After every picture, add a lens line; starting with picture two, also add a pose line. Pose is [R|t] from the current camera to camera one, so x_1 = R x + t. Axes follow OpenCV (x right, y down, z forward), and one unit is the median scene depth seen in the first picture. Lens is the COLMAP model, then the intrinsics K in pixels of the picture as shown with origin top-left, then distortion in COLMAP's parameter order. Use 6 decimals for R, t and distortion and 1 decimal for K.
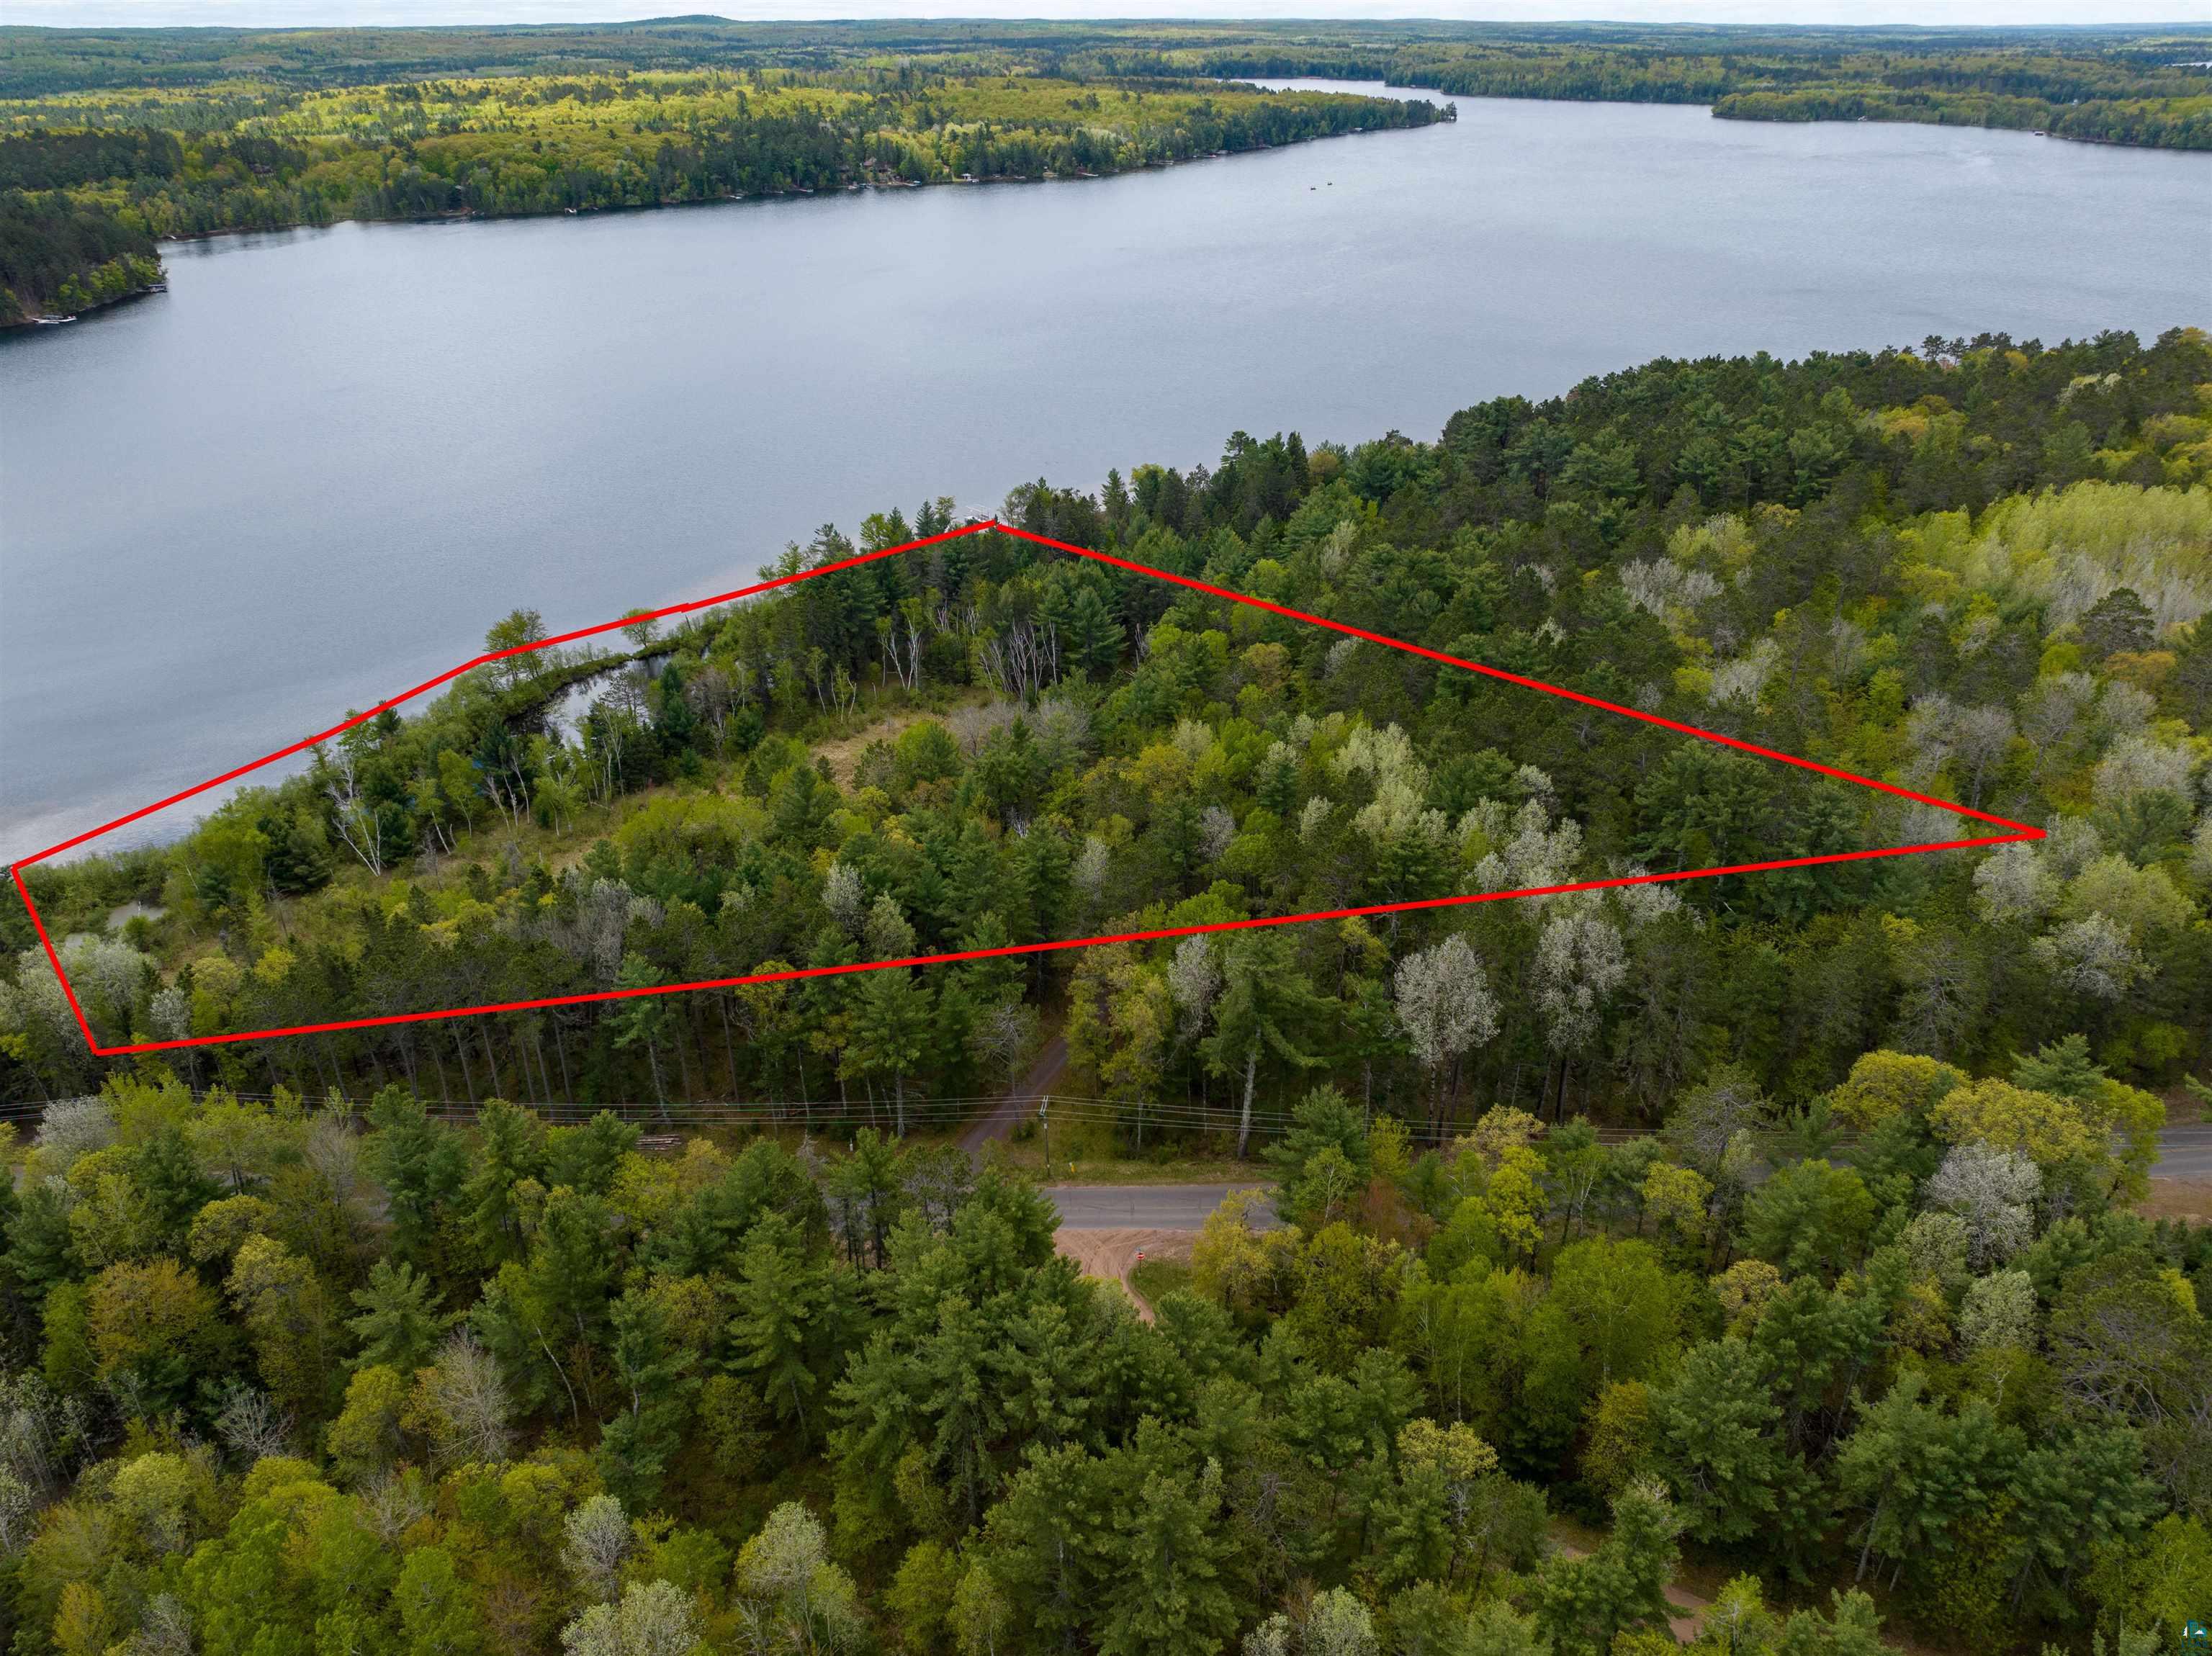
lens RADIAL K [[1545.0, 0, 1112.9], [0, 1545.0, 821.1], [0, 0, 1]] dist [-0.062421, 0.037499]
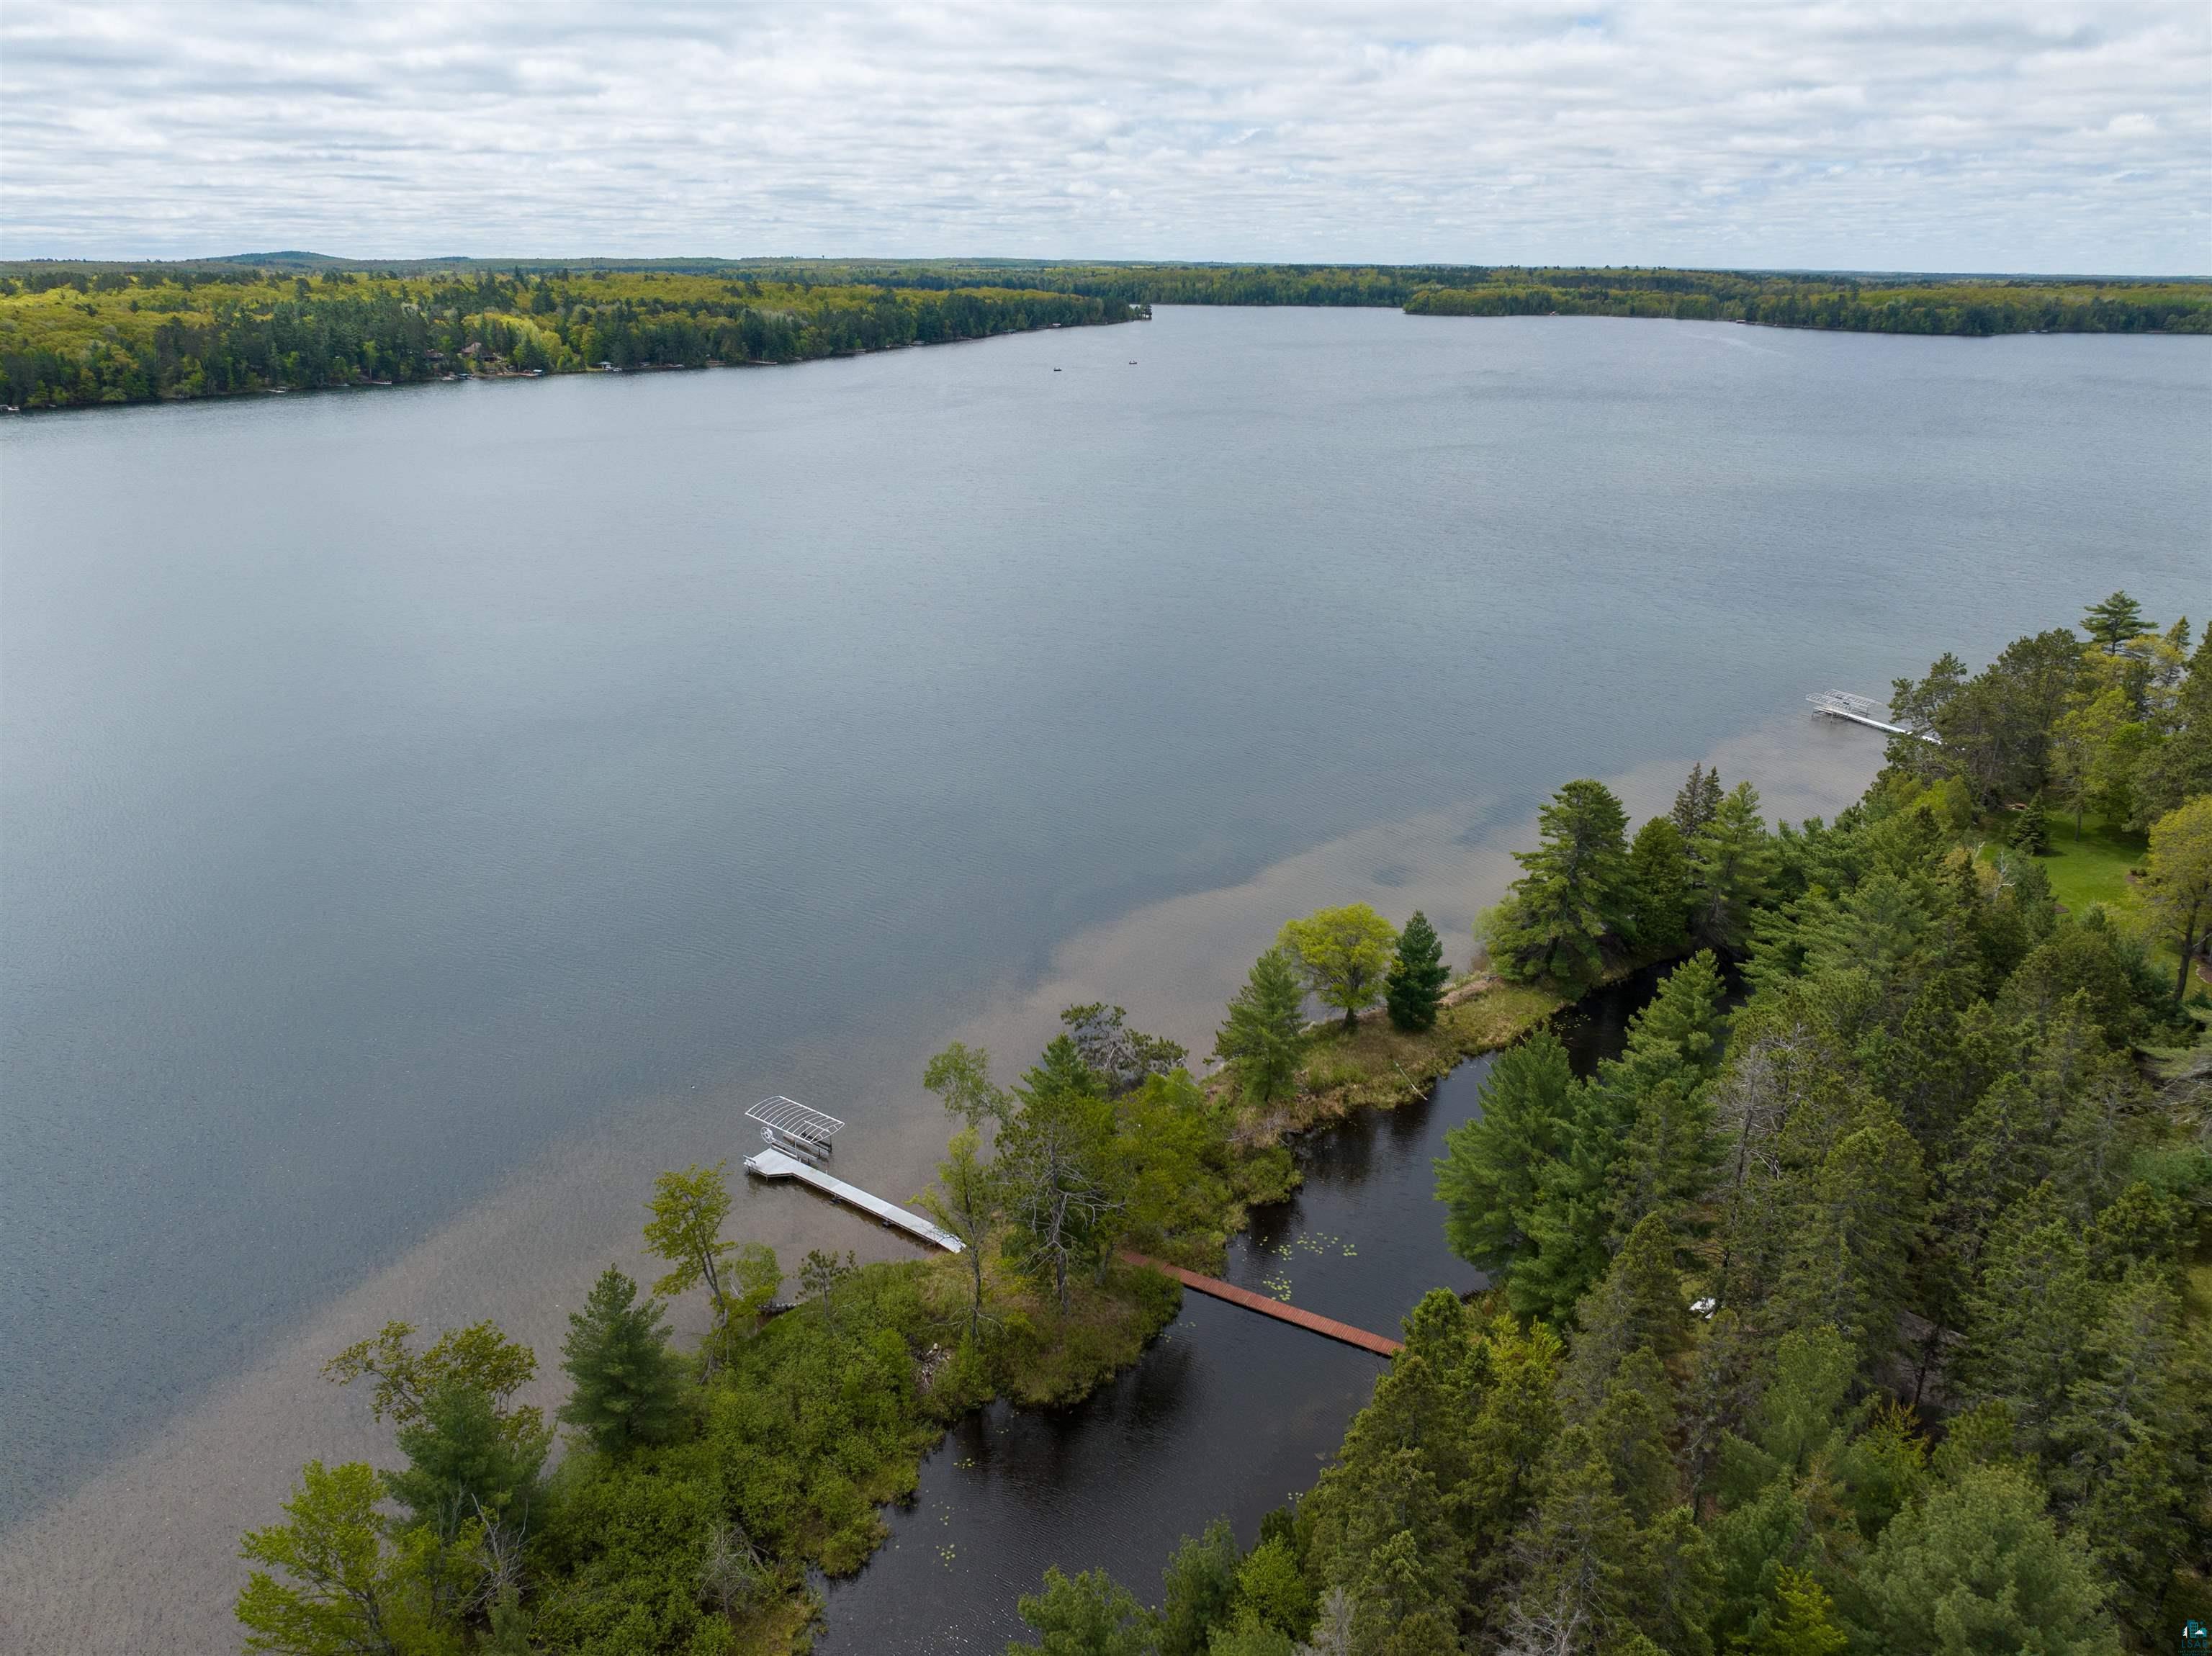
lens RADIAL K [[1545.0, 0, 1112.9], [0, 1545.0, 821.1], [0, 0, 1]] dist [-0.062421, 0.037499]
pose [[0.973899, -0.073409, 0.214782, -0.027149], [0.102189, 0.986739, -0.126108, -0.067813], [-0.202676, 0.144765, 0.968486, 0.223158]]
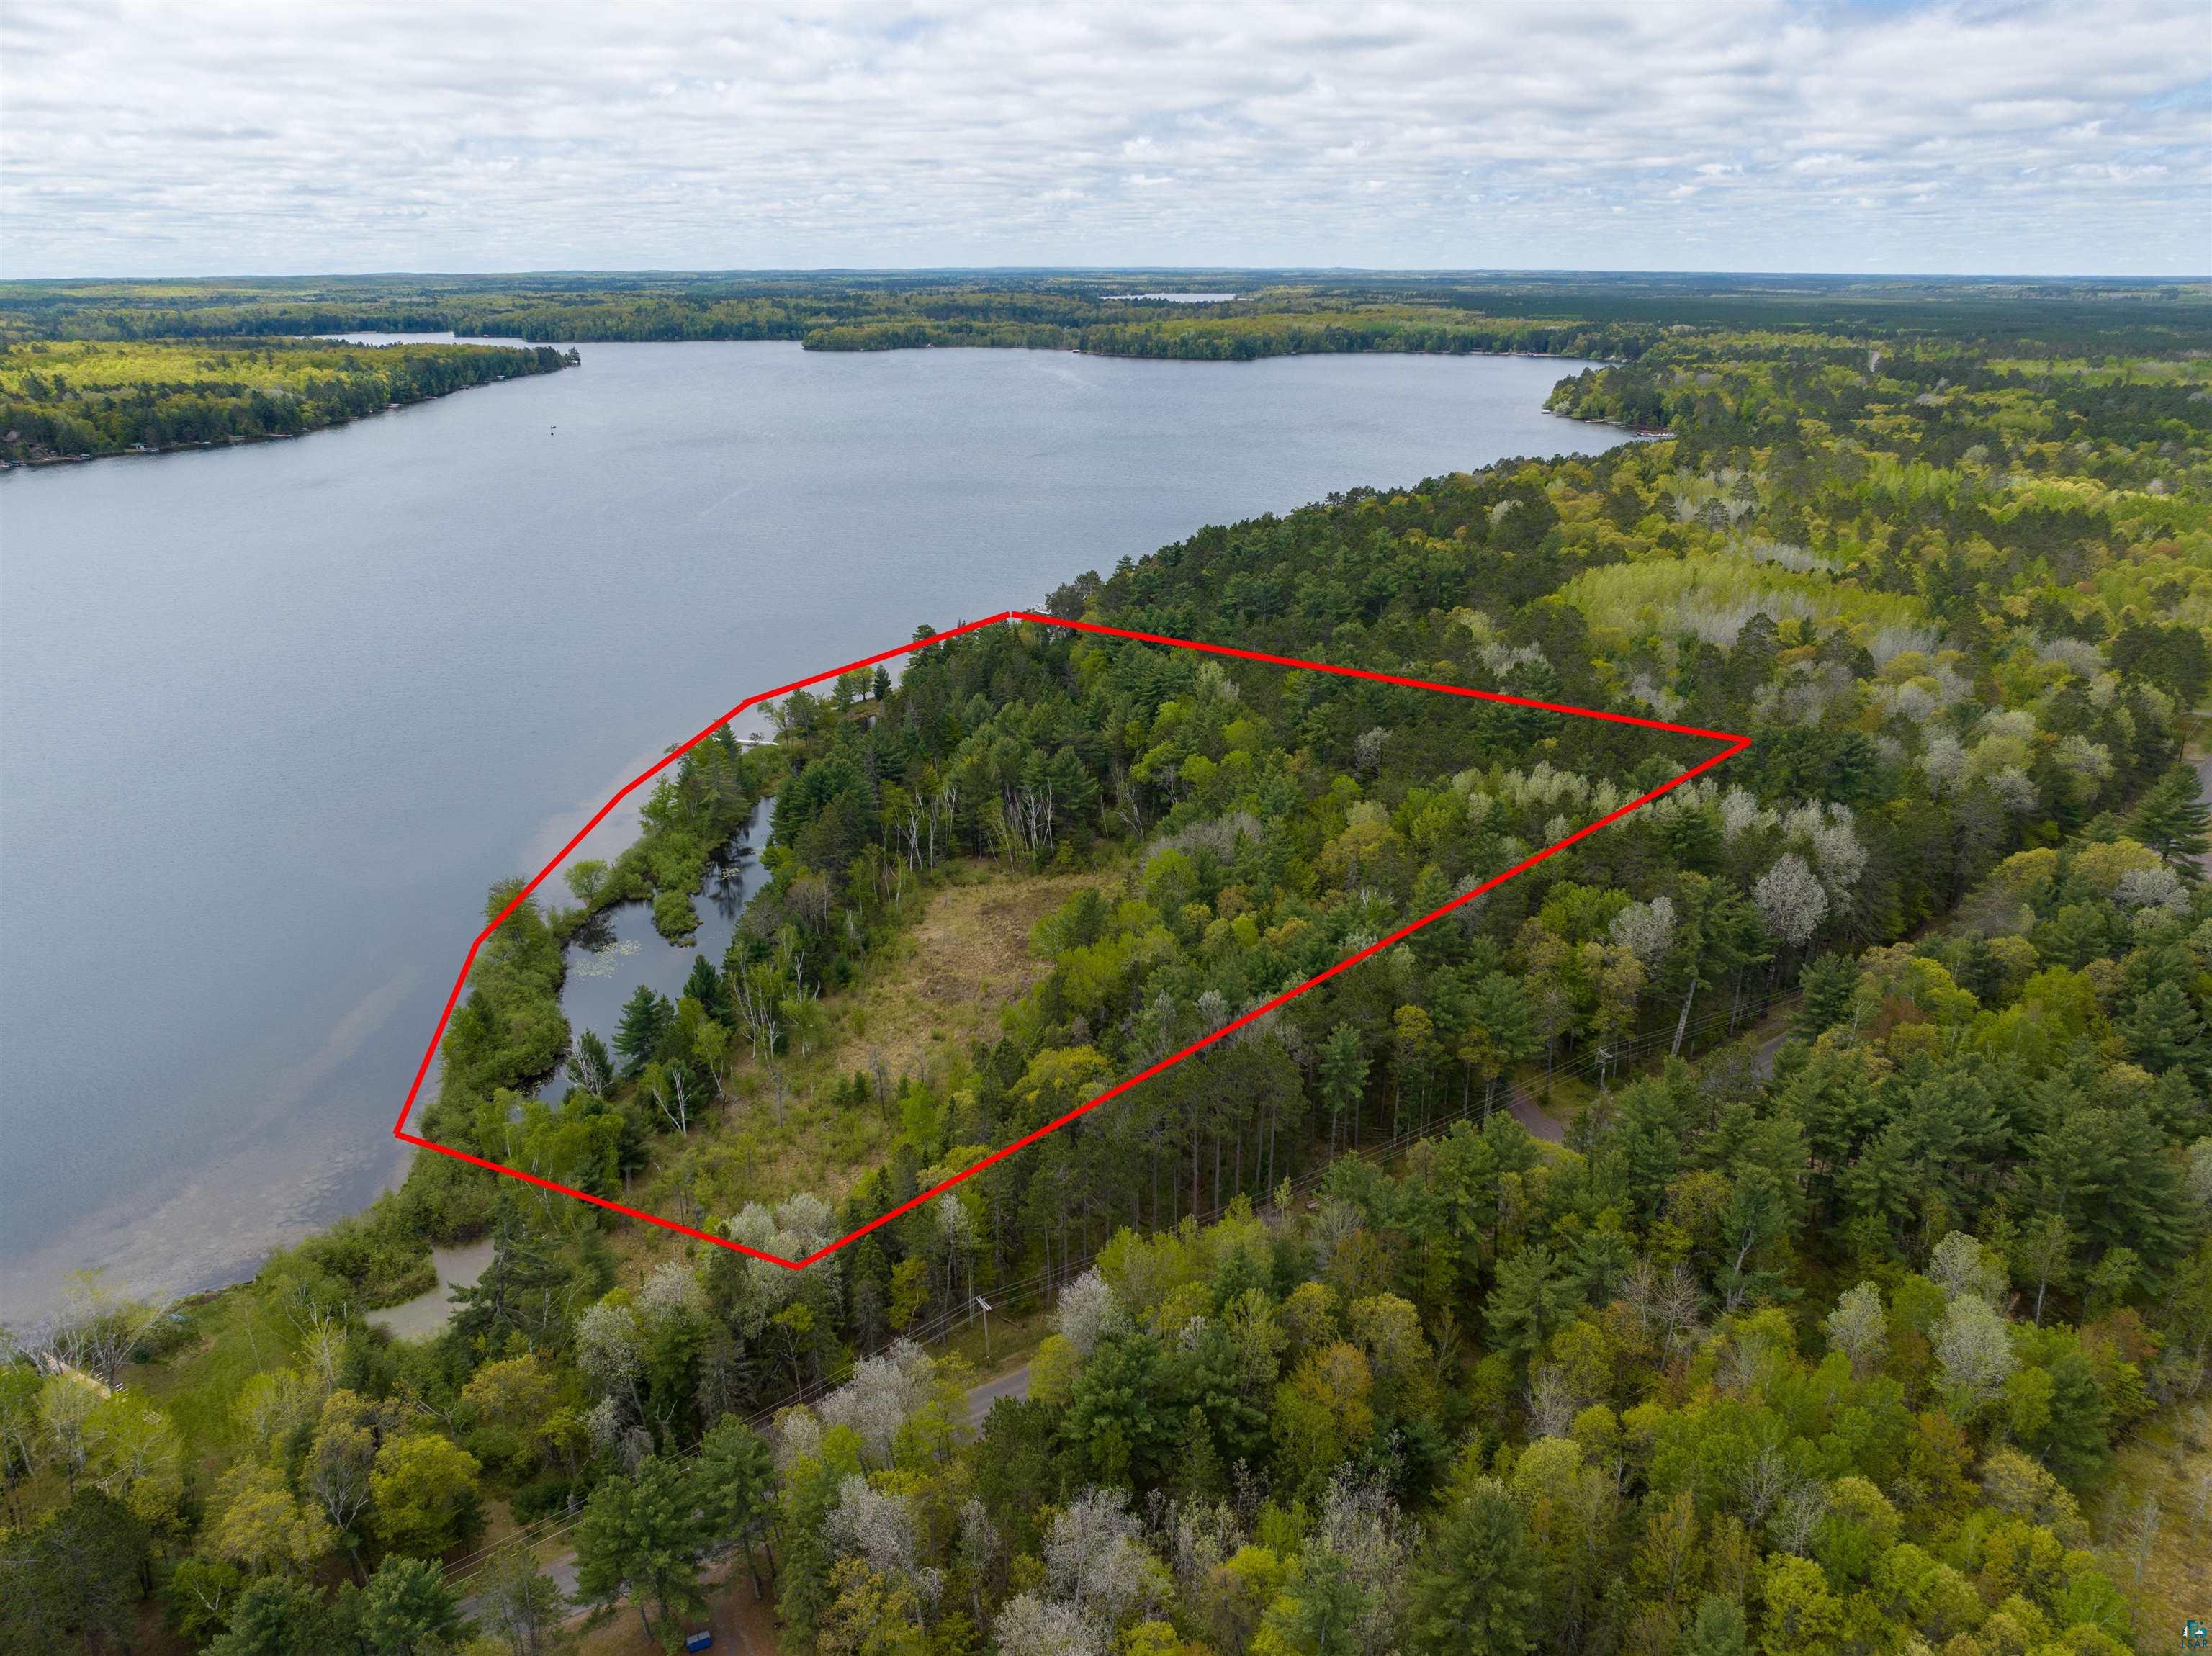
lens RADIAL K [[1545.0, 0, 1112.9], [0, 1545.0, 821.1], [0, 0, 1]] dist [-0.062421, 0.037499]
pose [[0.822597, -0.191354, 0.535460, -0.135328], [0.263735, 0.962655, -0.061143, -0.004763], [-0.503764, 0.191516, 0.842344, 0.007438]]
